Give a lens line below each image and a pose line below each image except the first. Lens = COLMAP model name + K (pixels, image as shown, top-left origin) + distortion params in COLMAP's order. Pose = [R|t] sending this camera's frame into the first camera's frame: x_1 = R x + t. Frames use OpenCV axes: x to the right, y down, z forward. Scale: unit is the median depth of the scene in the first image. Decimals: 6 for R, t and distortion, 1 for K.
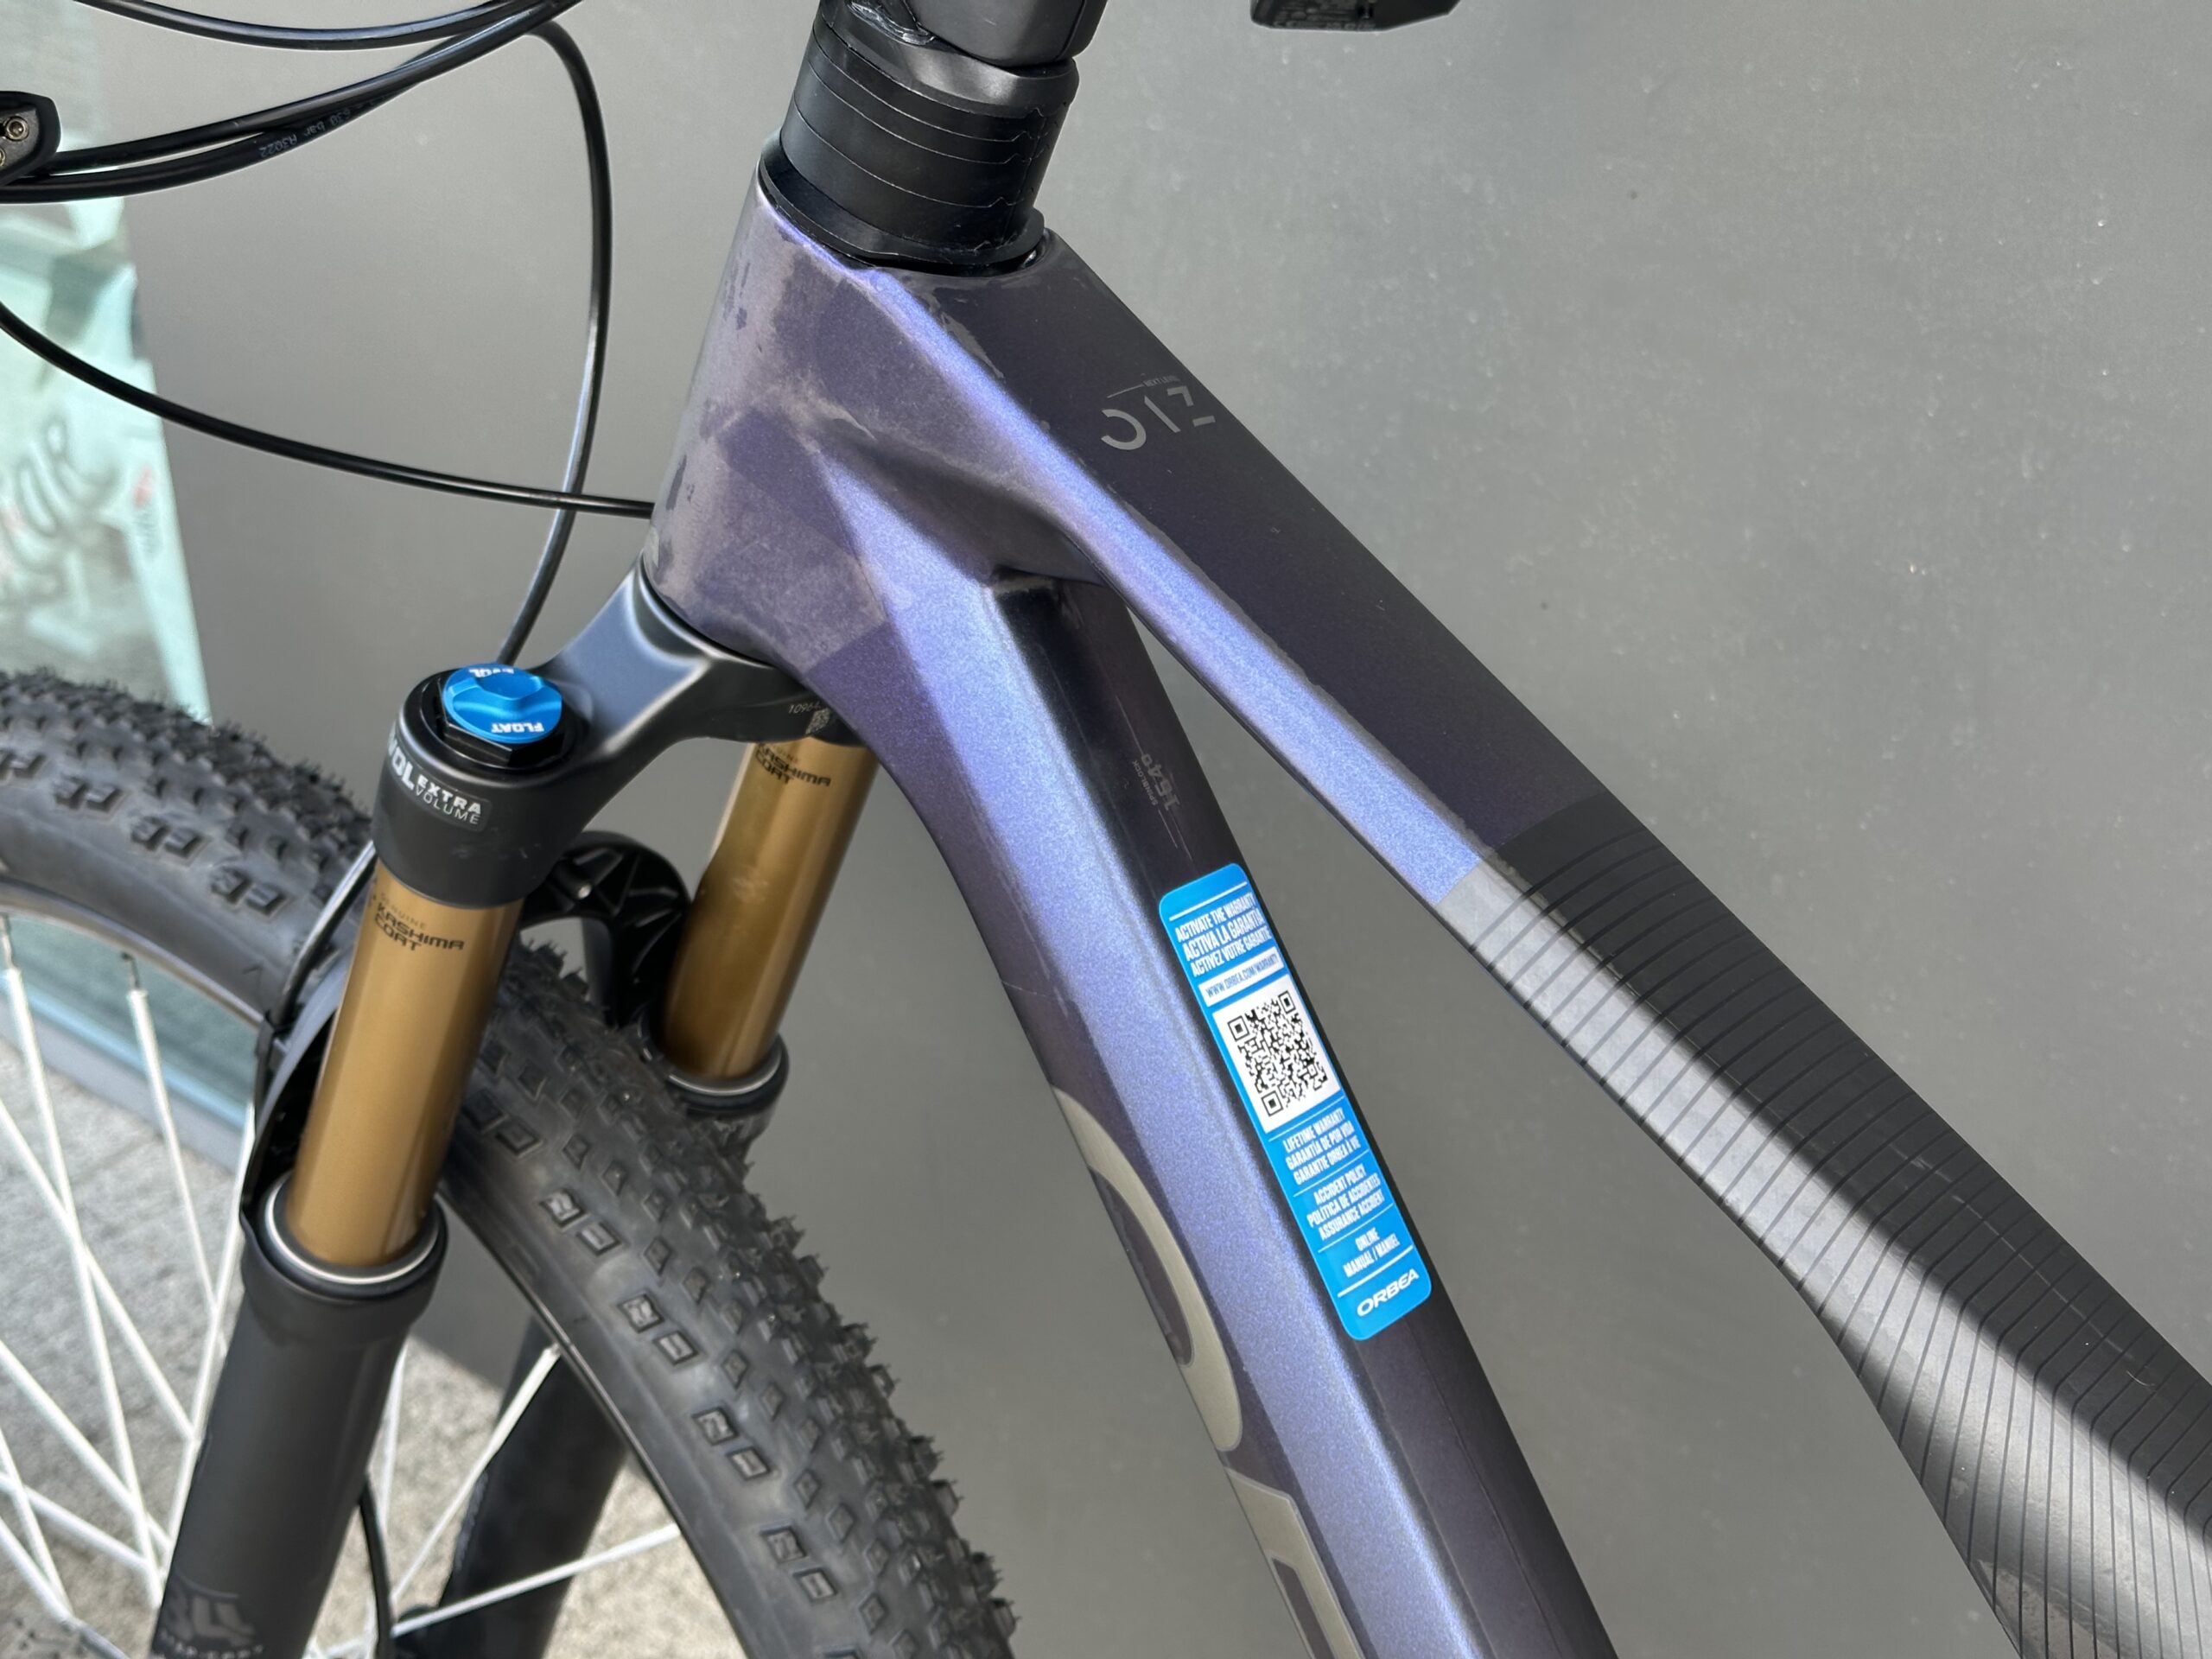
lens RADIAL K [[3280.8, 0, 1117.0], [0, 3280.8, 813.2], [0, 0, 1]] dist [0.195956, 0.000000]
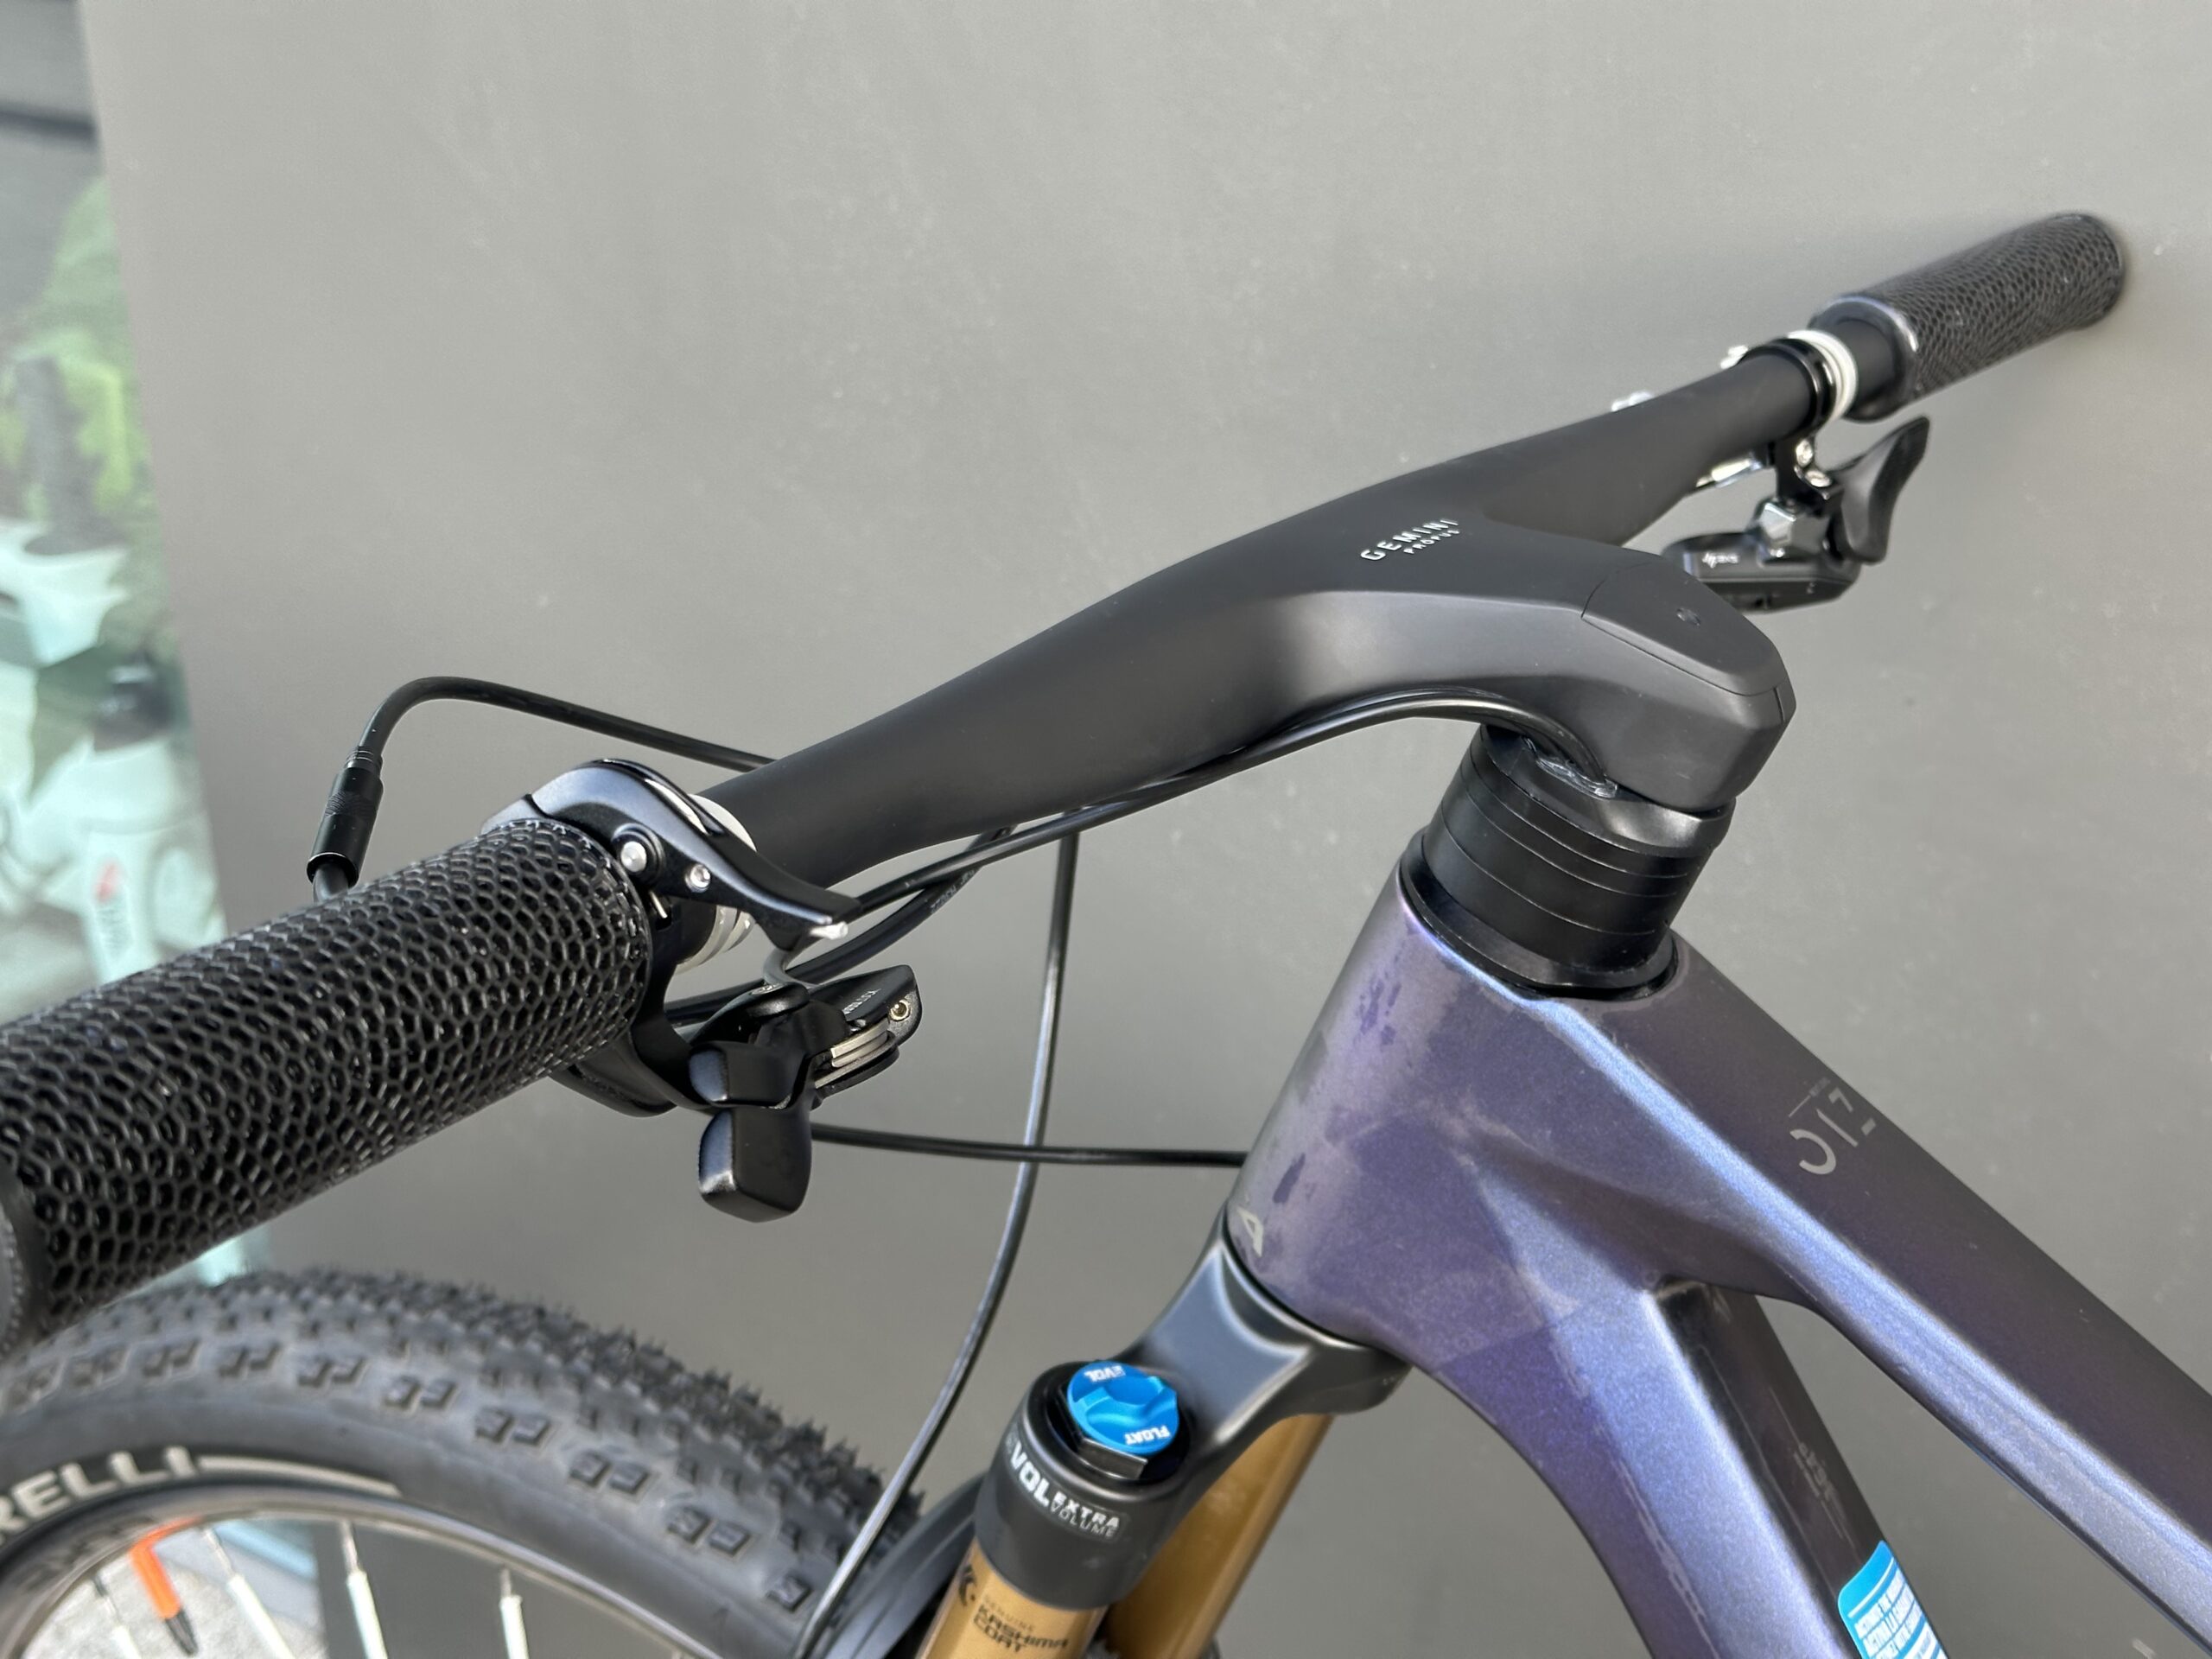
lens RADIAL K [[3280.8, 0, 1126.3], [0, 3280.8, 836.1], [0, 0, 1]] dist [0.195956, 0.000000]
pose [[0.992528, -0.047133, 0.112550, -0.292189], [0.051227, 0.998116, -0.033769, -0.173684], [-0.110747, 0.039283, 0.993072, 0.001870]]
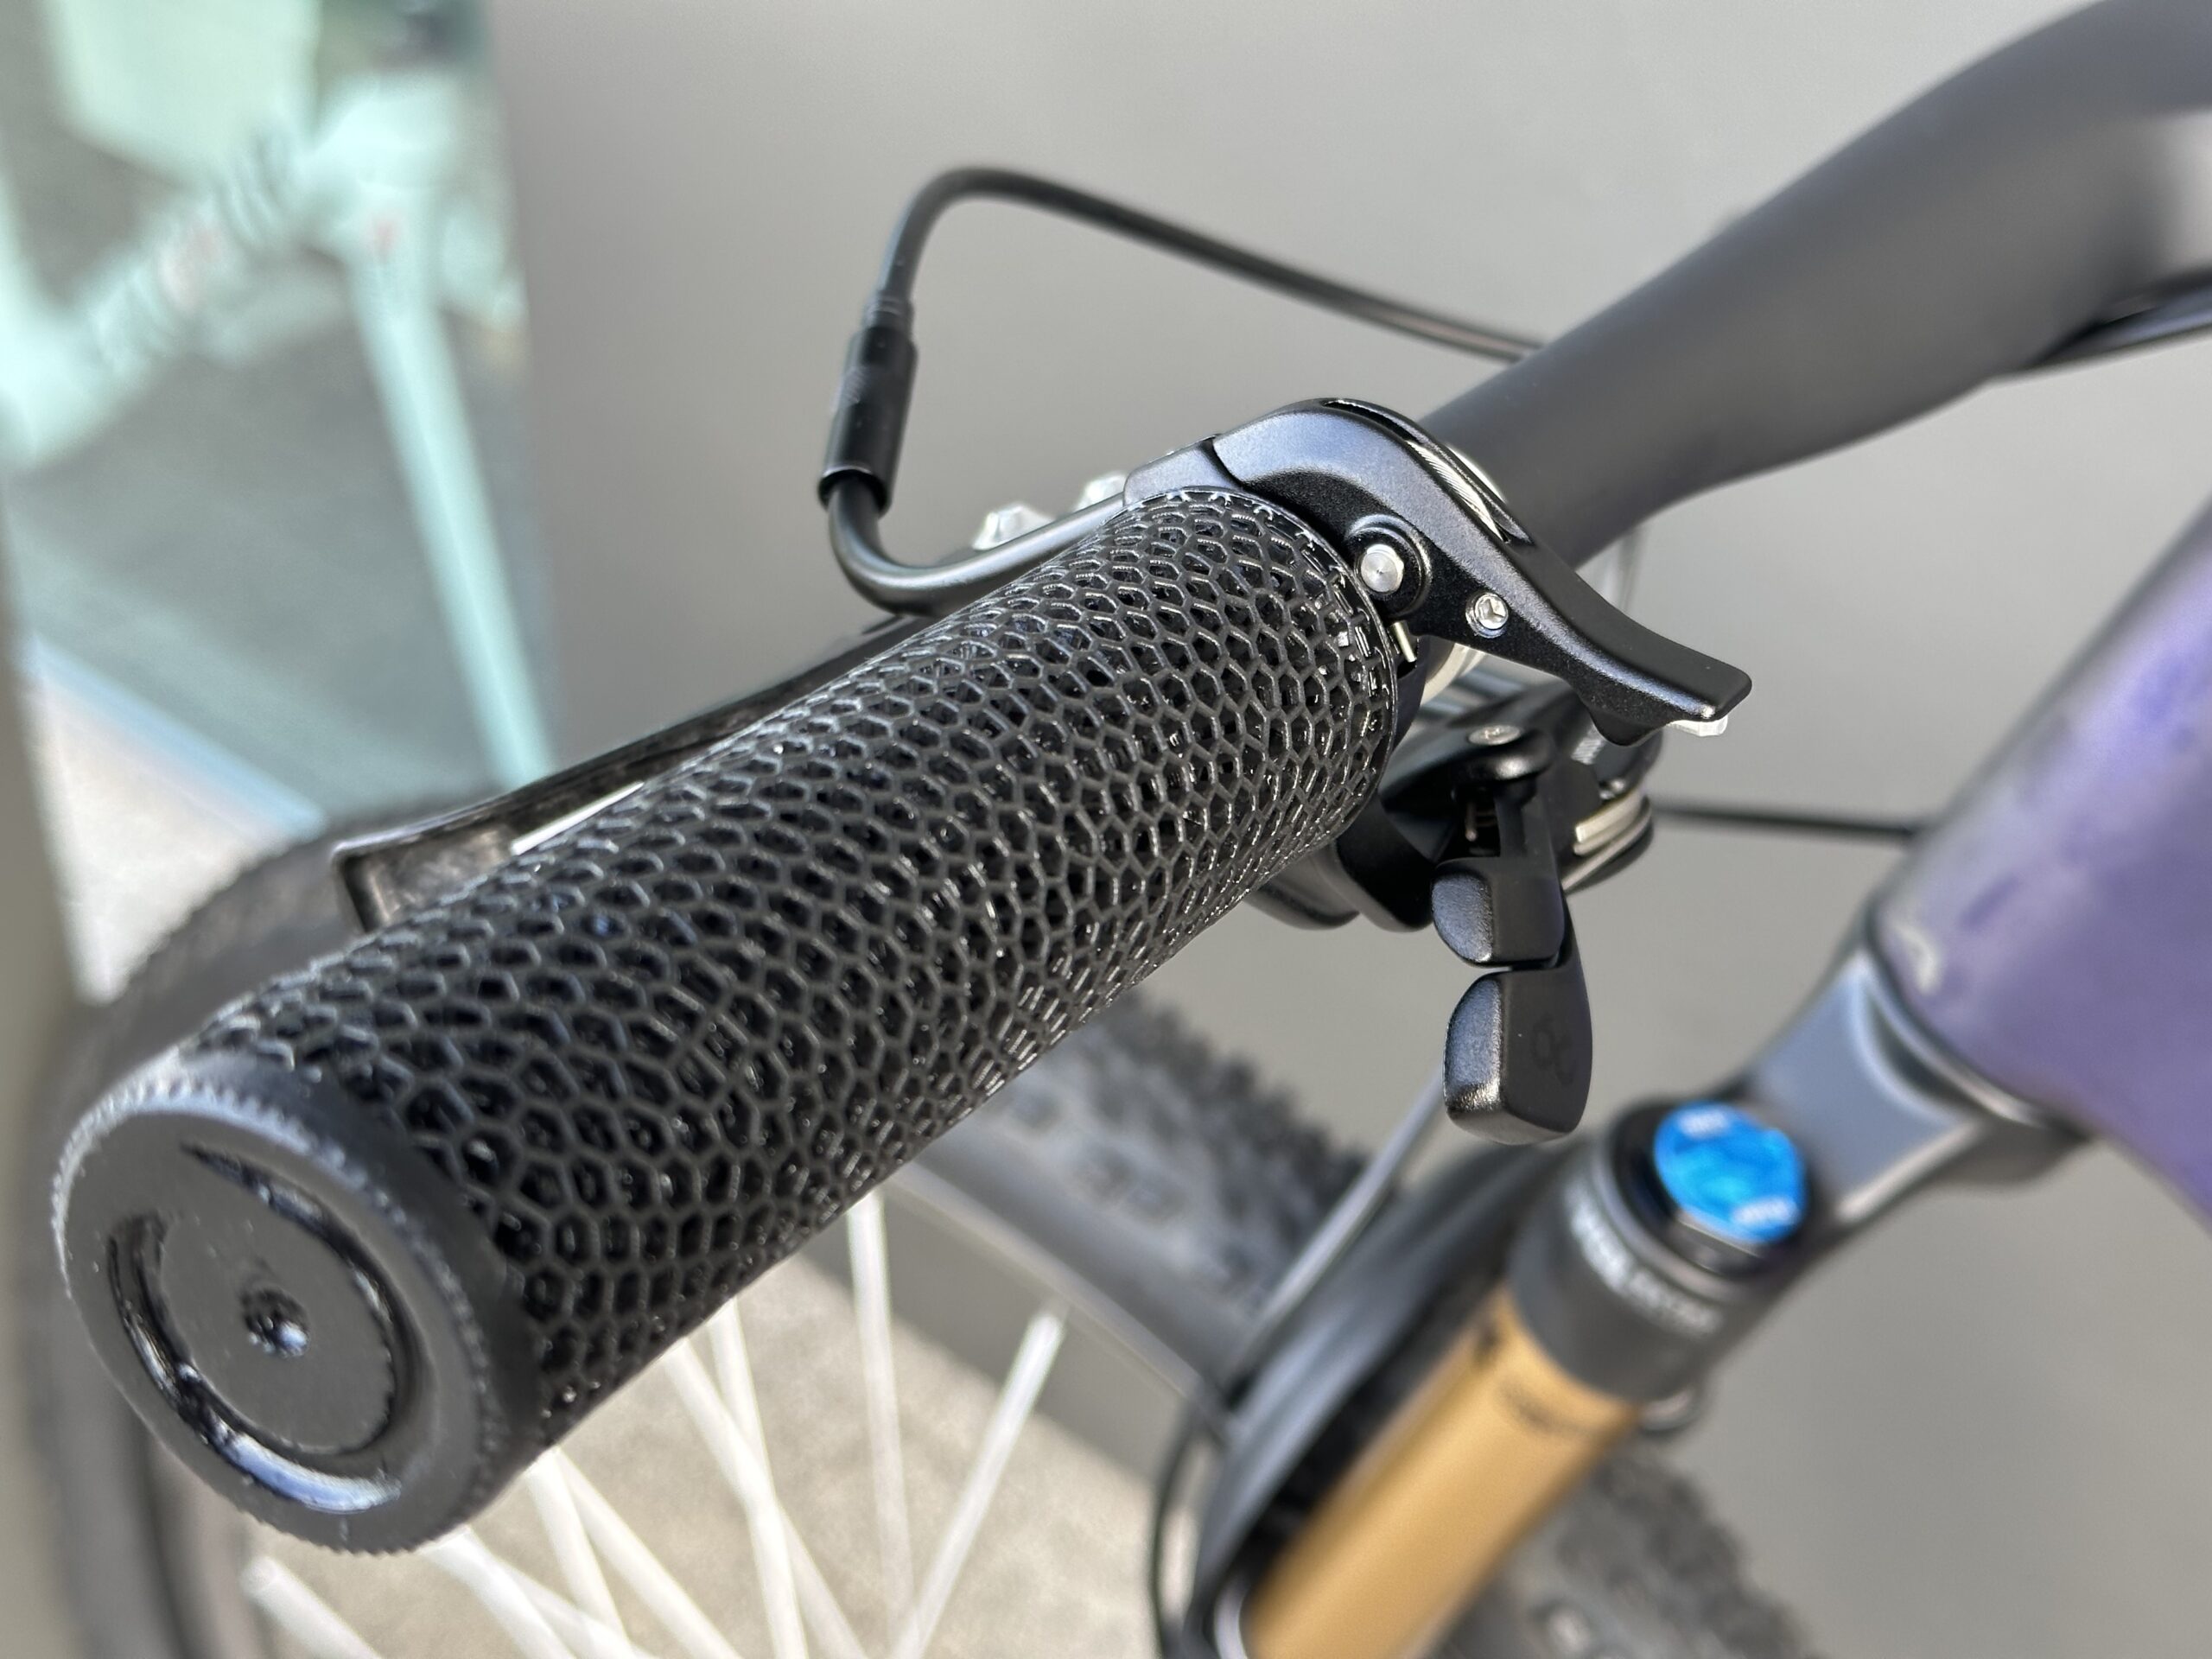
lens RADIAL K [[3280.8, 0, 1100.8], [0, 3280.8, 828.6], [0, 0, 1]] dist [0.195956, 0.000000]
pose [[0.999063, 0.022400, 0.037021, -0.365361], [-0.027753, 0.988132, 0.151078, -0.225724], [-0.033198, -0.151963, 0.987828, 0.260675]]
